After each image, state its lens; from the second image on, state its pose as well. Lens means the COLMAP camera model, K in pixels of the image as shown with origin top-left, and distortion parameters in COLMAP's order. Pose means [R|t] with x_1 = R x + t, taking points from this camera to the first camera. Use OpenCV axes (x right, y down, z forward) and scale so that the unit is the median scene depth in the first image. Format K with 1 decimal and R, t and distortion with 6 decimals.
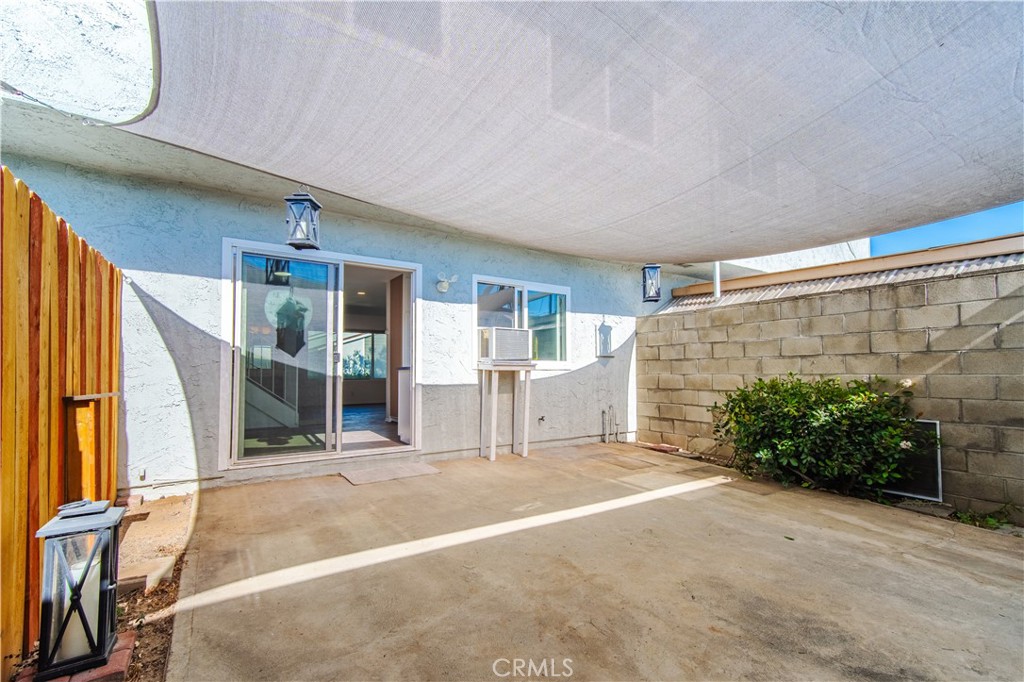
lens RADIAL K [[463.3, 0, 512.0], [0, 463.3, 312.6], [0, 0, 1]] dist [0.008671, 0.000161]
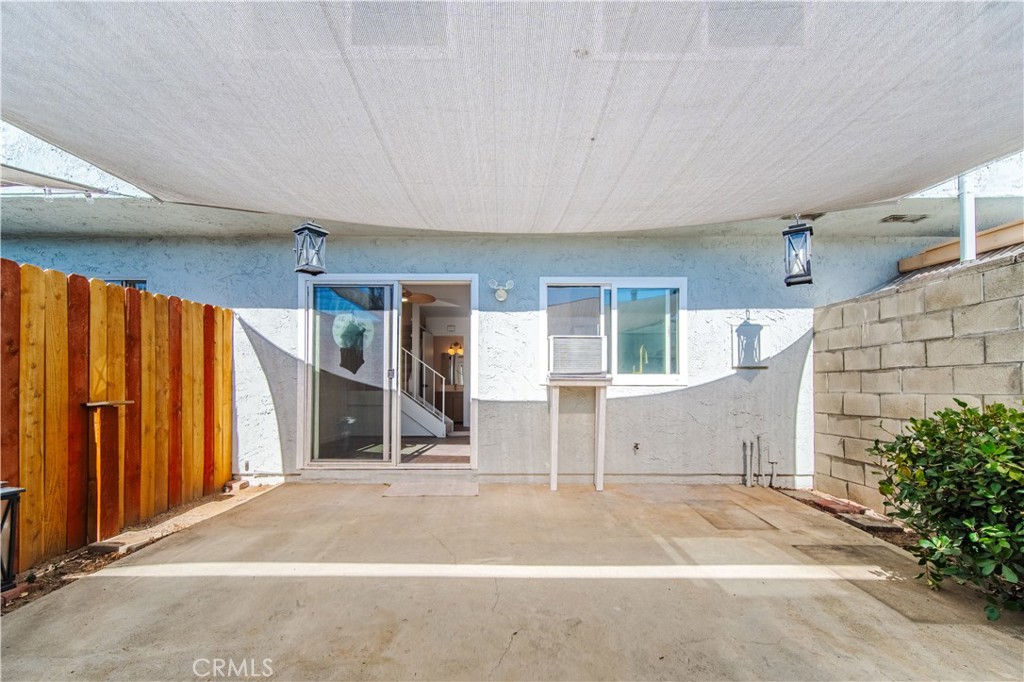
lens RADIAL K [[460.9, 0, 512.0], [0, 460.9, 341.0], [0, 0, 1]] dist [0.008261, 0.000574]
pose [[0.826082, -0.053120, -0.561041, 0.385736], [0.067631, 0.997697, 0.005116, 0.032380], [0.559477, -0.042170, 0.827772, 0.256182]]
